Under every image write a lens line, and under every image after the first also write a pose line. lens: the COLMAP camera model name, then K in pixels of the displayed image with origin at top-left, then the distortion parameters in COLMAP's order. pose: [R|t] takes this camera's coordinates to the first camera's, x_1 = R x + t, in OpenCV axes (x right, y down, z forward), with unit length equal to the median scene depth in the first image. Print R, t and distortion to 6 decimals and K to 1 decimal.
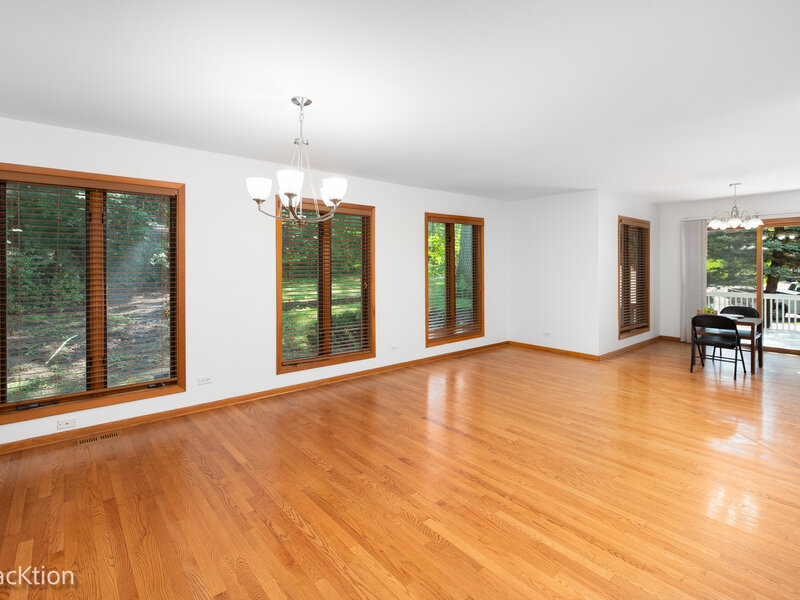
lens RADIAL K [[399.3, 0, 403.5], [0, 399.3, 294.7], [0, 0, 1]] dist [-0.003121, -0.001238]
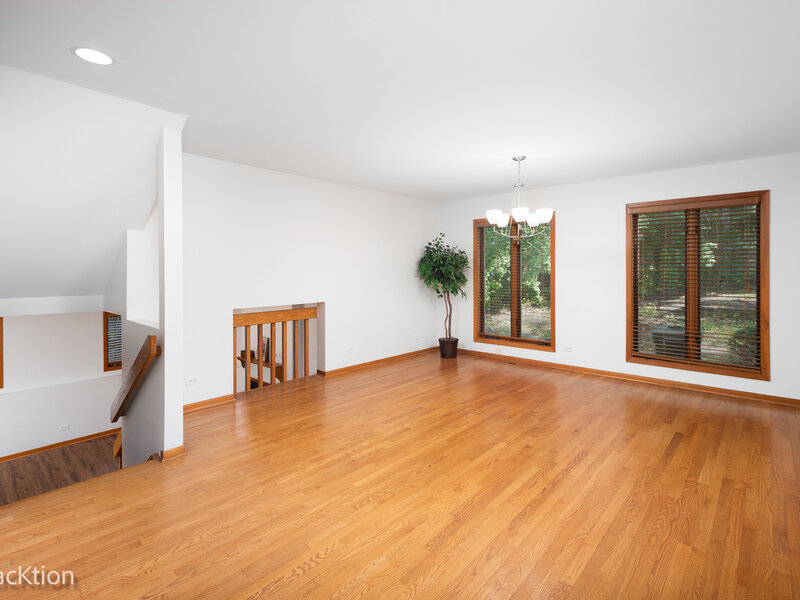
lens RADIAL K [[399.3, 0, 403.5], [0, 399.3, 294.7], [0, 0, 1]] dist [-0.003121, -0.001238]
pose [[0.137803, 0.062745, -0.988470, 1.261151], [-0.069212, 0.996162, 0.053584, -0.010495], [0.988039, 0.061029, 0.141617, 0.374320]]
